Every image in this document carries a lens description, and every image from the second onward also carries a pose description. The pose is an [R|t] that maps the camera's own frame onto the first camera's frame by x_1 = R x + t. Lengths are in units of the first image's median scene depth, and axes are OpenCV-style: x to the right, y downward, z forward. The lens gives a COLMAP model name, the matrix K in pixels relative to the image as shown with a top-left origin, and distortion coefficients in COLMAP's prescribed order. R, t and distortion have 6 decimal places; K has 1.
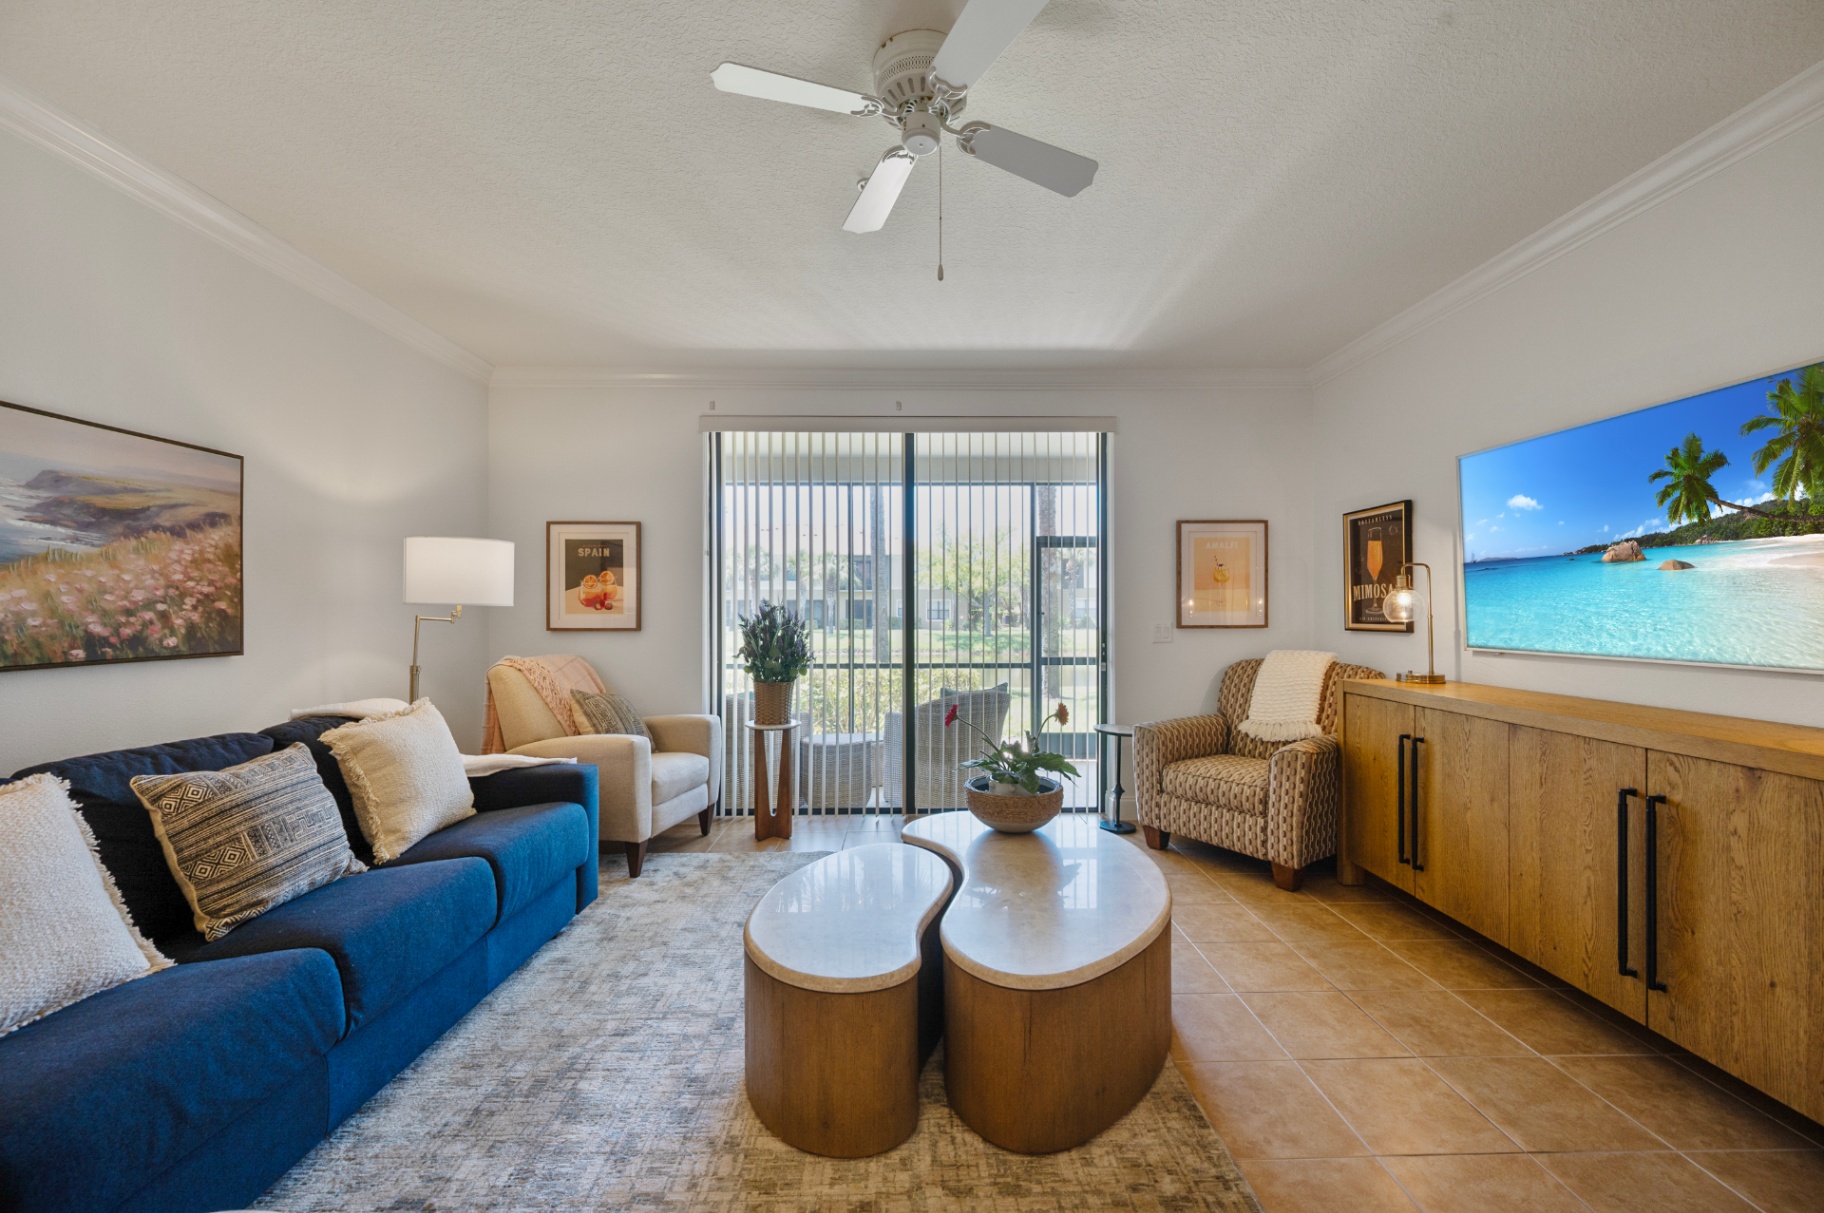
lens RADIAL K [[714.0, 0, 912.7], [0, 714.0, 615.0], [0, 0, 1]] dist [-0.001371, 0.000140]
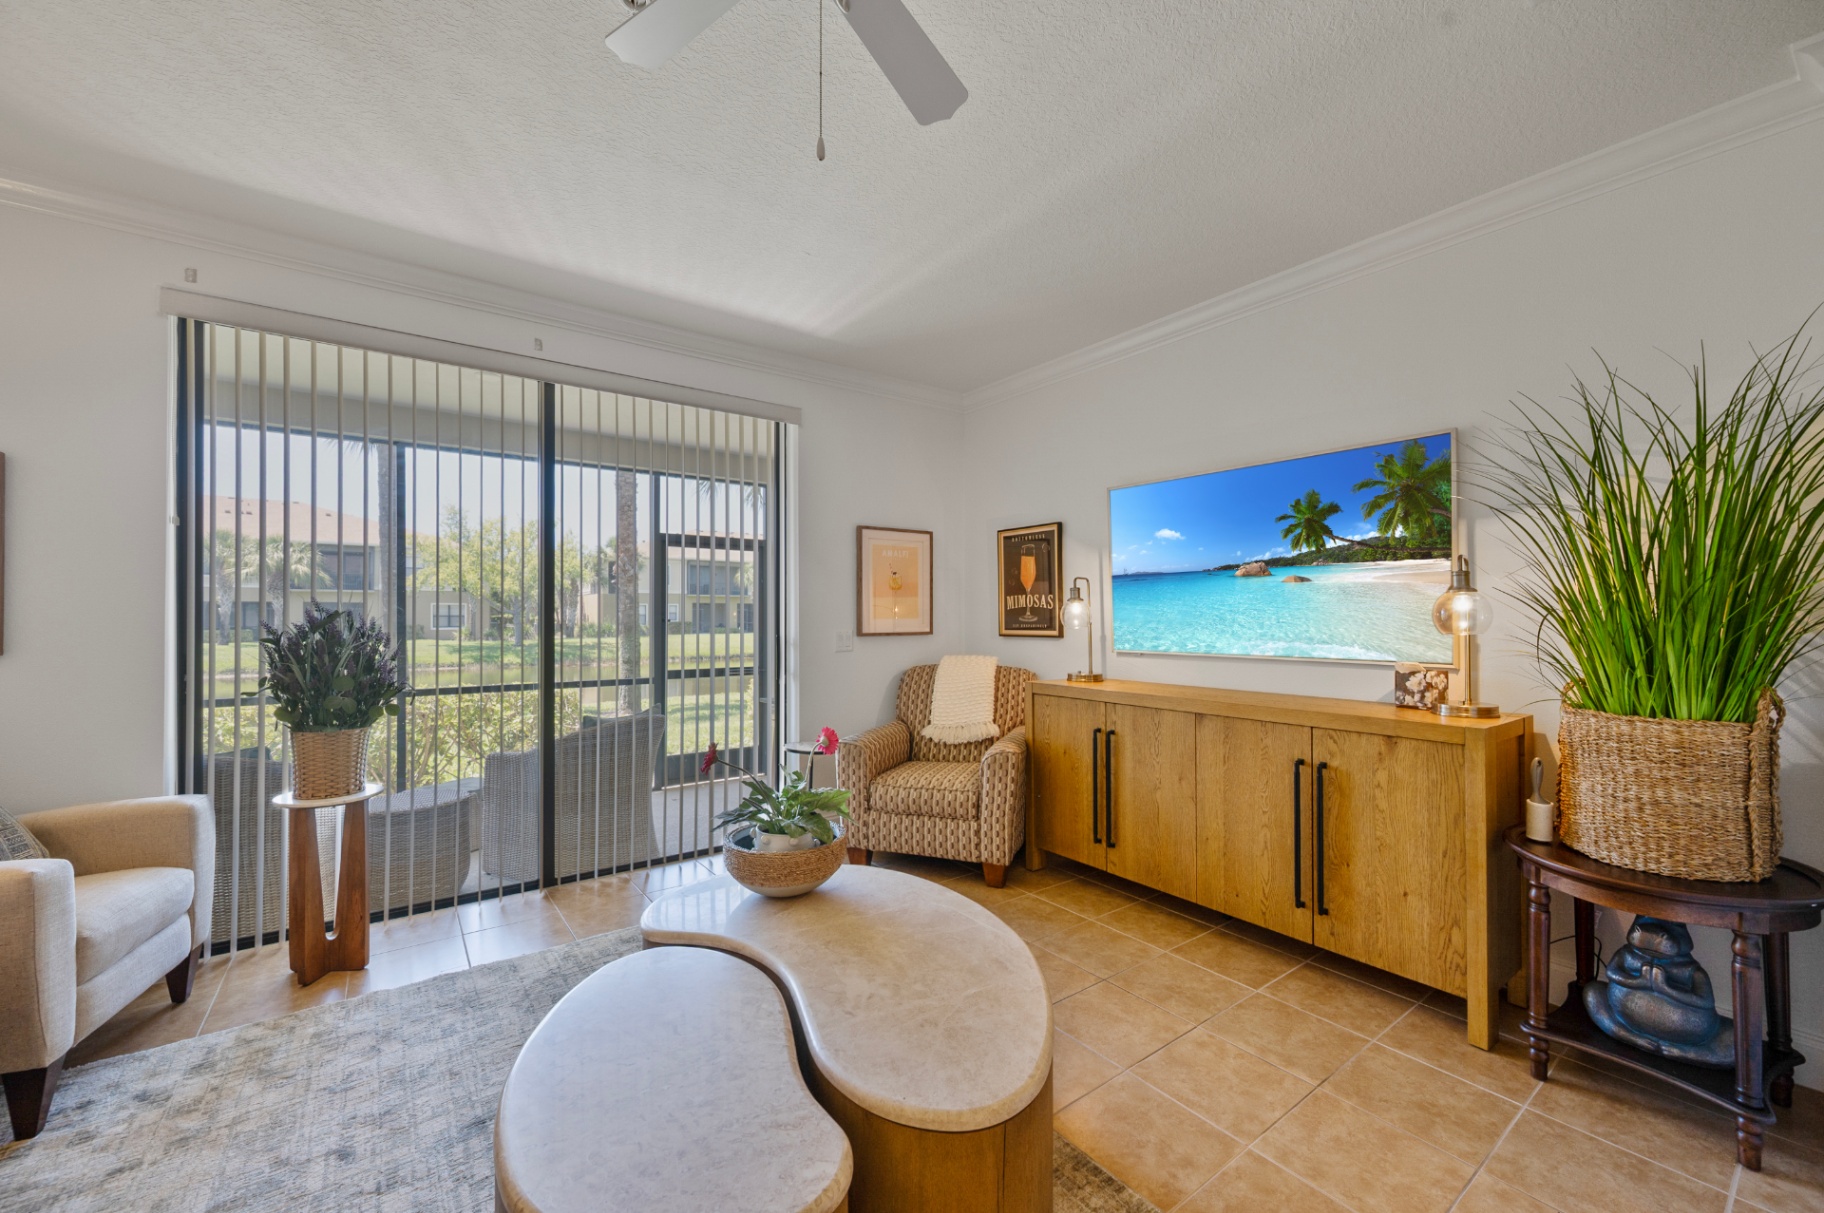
lens RADIAL K [[714.0, 0, 912.7], [0, 714.0, 615.0], [0, 0, 1]] dist [-0.001371, 0.000140]
pose [[0.814050, 0.003079, 0.580787, -0.174255], [0.001985, 0.999965, -0.008083, -0.003177], [-0.580791, 0.007733, 0.814016, 0.213180]]
